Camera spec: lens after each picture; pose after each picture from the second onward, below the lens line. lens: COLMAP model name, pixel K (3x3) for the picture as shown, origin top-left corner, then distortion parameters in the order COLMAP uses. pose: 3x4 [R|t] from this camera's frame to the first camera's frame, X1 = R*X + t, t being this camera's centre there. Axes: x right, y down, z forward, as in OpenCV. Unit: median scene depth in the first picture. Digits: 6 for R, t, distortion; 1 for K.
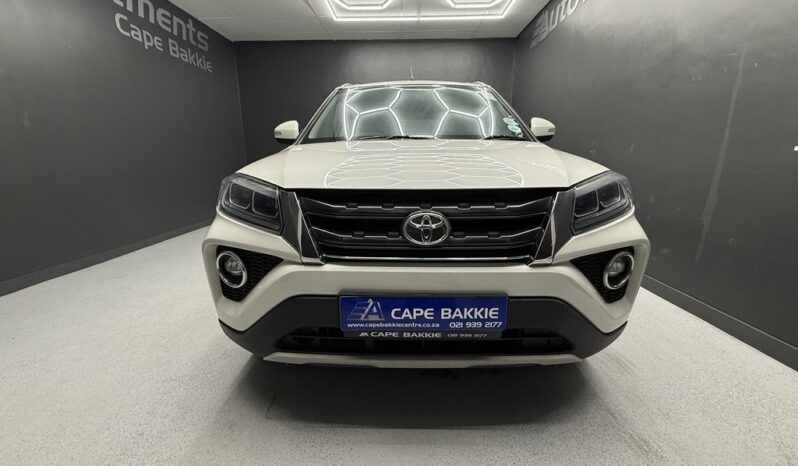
lens RADIAL K [[318.3, 0, 395.7], [0, 318.3, 232.0], [0, 0, 1]] dist [-0.000658, 0.000385]
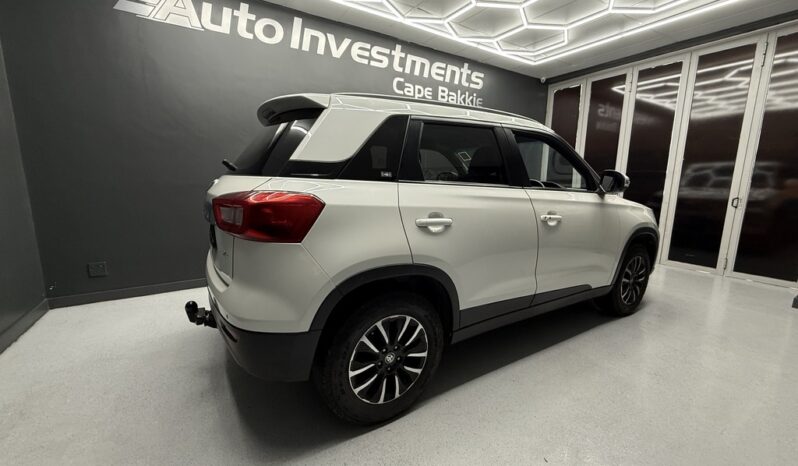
lens RADIAL K [[317.2, 0, 397.0], [0, 317.2, 232.0], [0, 0, 1]] dist [-0.001242, -0.000160]
pose [[0.550704, 0.146849, -0.821681, 0.455816], [-0.203240, 0.978366, 0.038637, -0.232791], [0.809579, 0.145721, 0.568636, 0.644110]]
